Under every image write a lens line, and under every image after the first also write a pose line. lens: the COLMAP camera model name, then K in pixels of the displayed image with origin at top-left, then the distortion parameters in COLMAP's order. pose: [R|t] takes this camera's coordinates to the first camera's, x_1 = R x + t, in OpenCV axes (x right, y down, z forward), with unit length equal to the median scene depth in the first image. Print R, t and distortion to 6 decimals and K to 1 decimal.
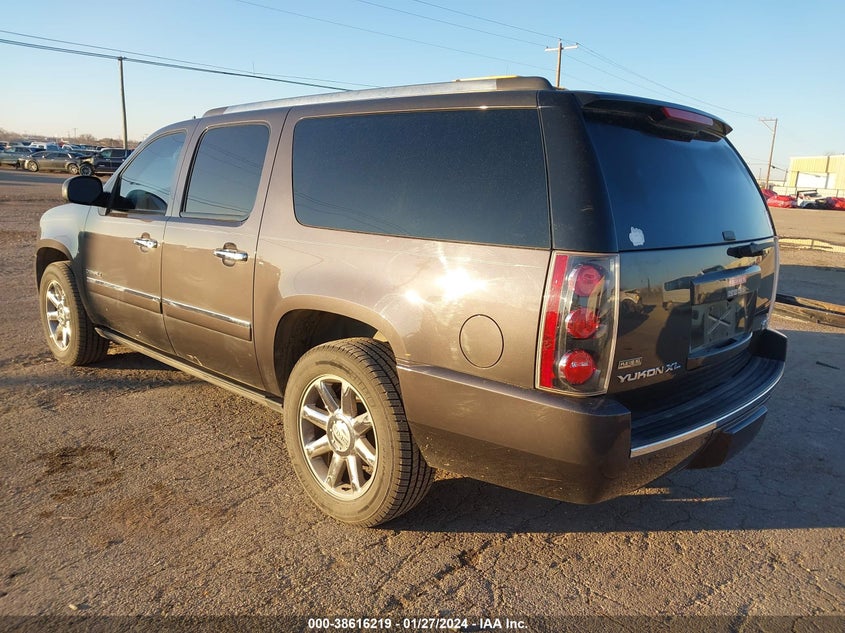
lens RADIAL K [[662.6, 0, 426.0], [0, 662.6, 269.8], [0, 0, 1]] dist [0.127327, -0.195495]
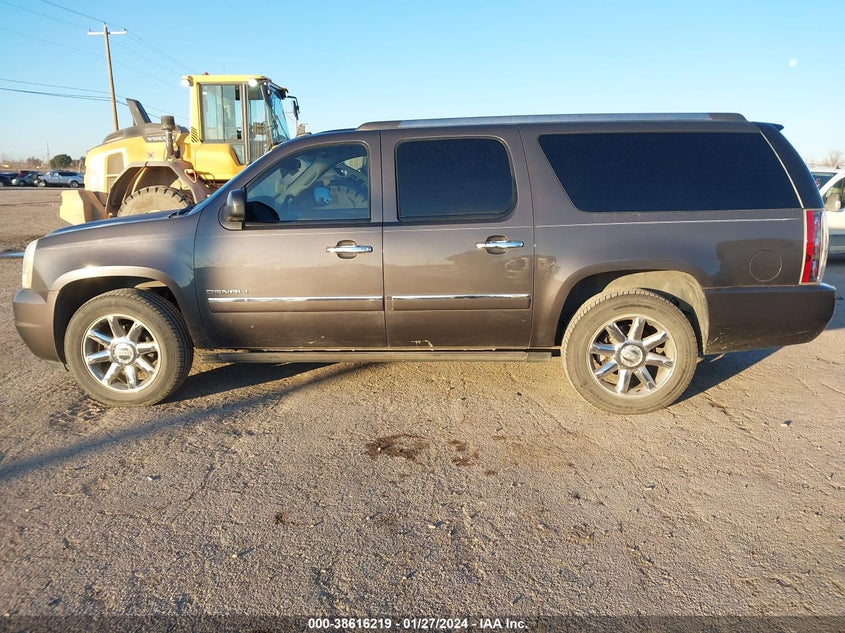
lens RADIAL K [[662.6, 0, 426.0], [0, 662.6, 269.8], [0, 0, 1]] dist [0.127327, -0.195495]
pose [[0.763852, -0.127102, 0.632752, -1.180808], [0.118922, 0.991347, 0.055572, -0.060784], [-0.634340, 0.032799, 0.772358, 0.133857]]
